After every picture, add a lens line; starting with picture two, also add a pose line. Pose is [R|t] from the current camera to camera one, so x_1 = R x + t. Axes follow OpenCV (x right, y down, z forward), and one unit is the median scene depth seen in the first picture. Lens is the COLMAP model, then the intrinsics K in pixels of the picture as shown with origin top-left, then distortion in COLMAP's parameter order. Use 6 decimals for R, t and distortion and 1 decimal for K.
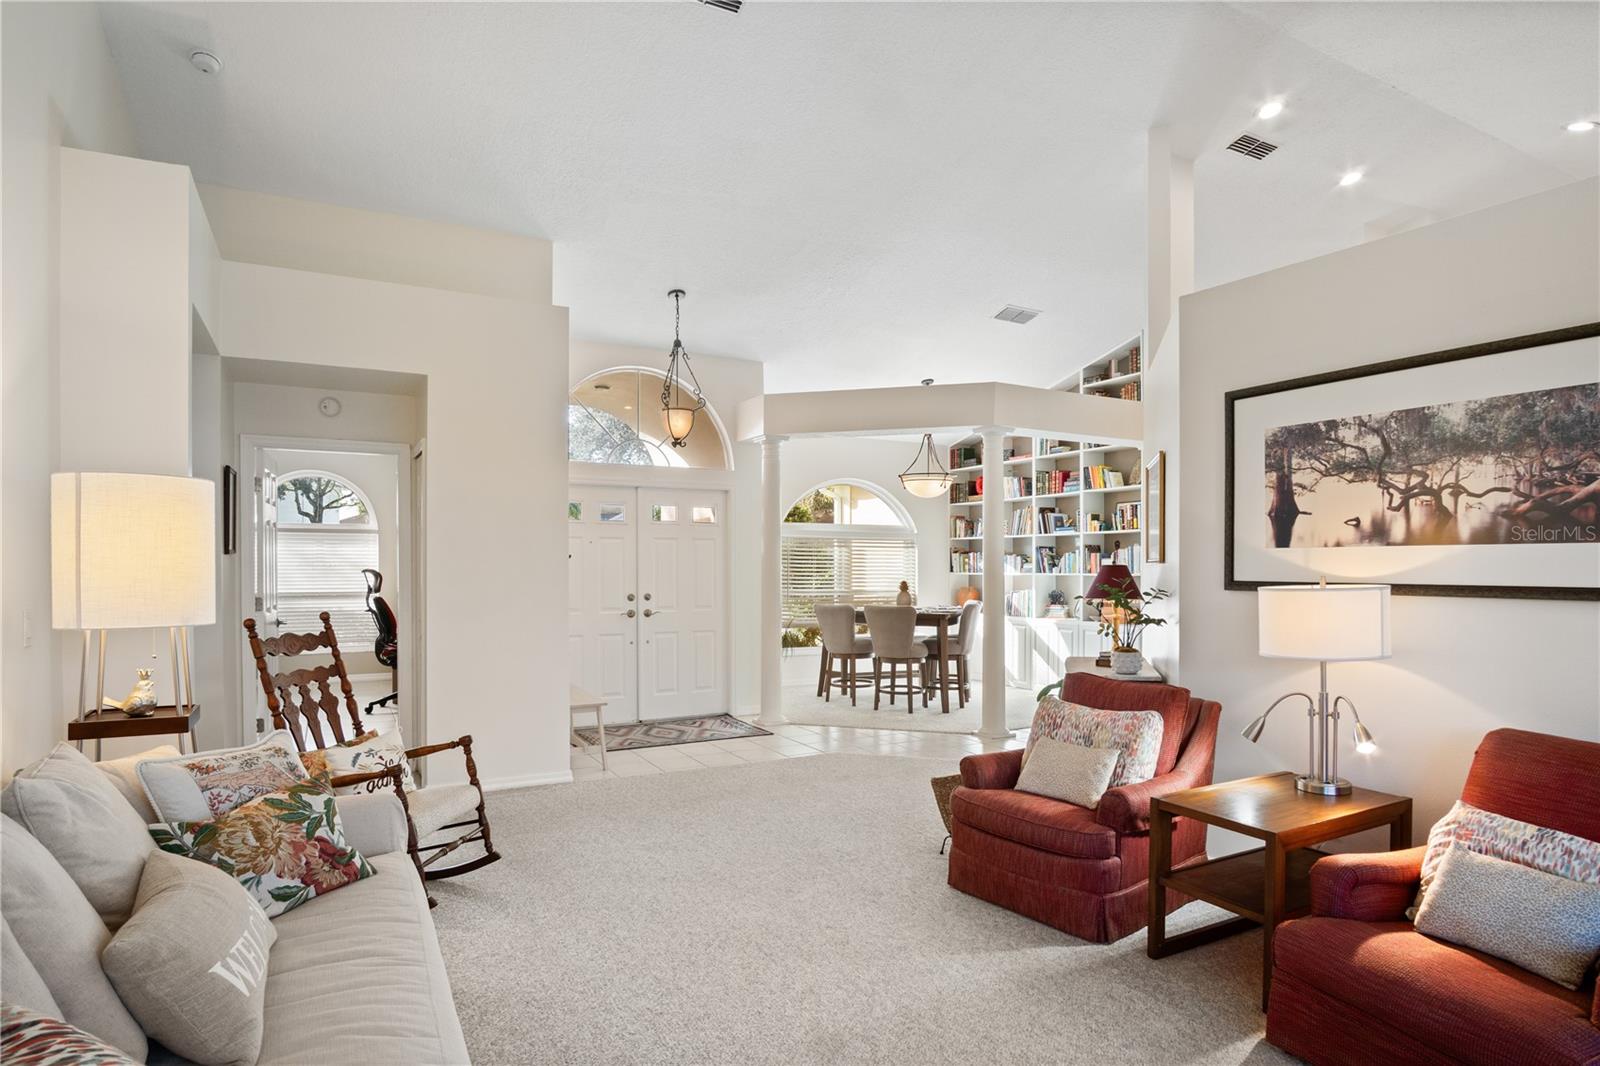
lens RADIAL K [[860.5, 0, 781.9], [0, 860.5, 569.5], [0, 0, 1]] dist [-0.030297, 0.006215]
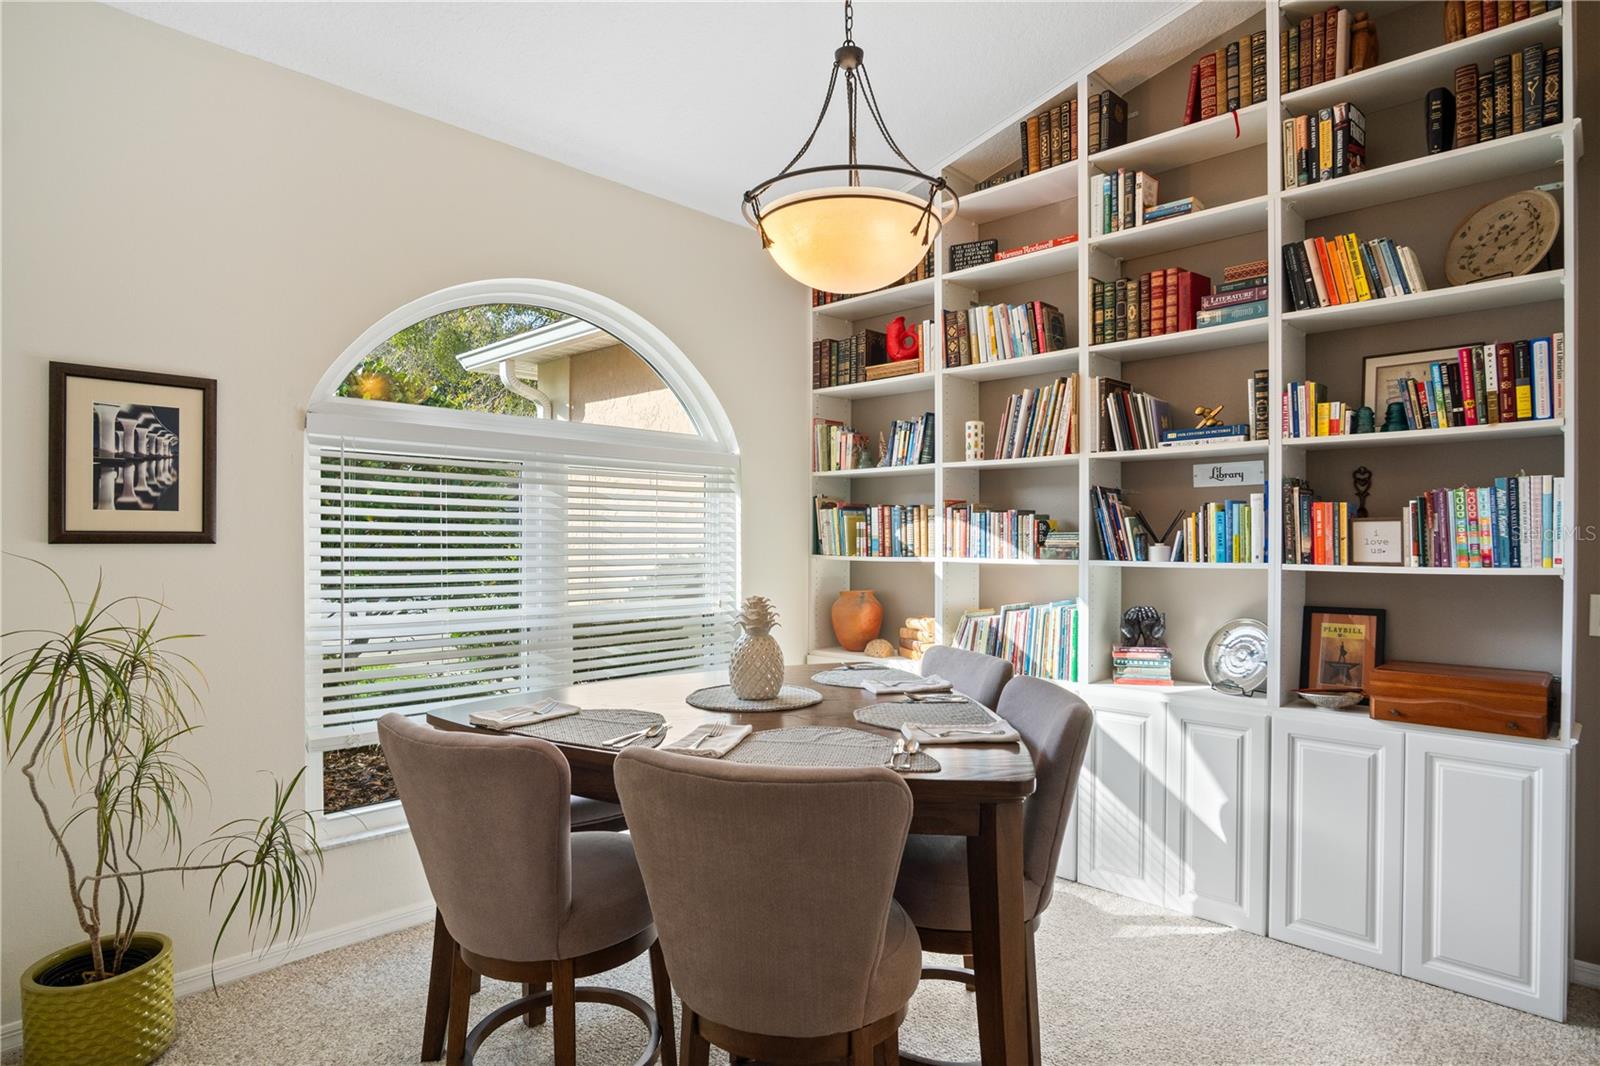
lens RADIAL K [[860.5, 0, 801.1], [0, 860.5, 537.7], [0, 0, 1]] dist [-0.030297, 0.006215]
pose [[0.945011, 0.001040, 0.327036, 0.062741], [-0.000193, 0.999997, -0.002623, -0.004453], [-0.327037, 0.002416, 0.945008, 0.697844]]
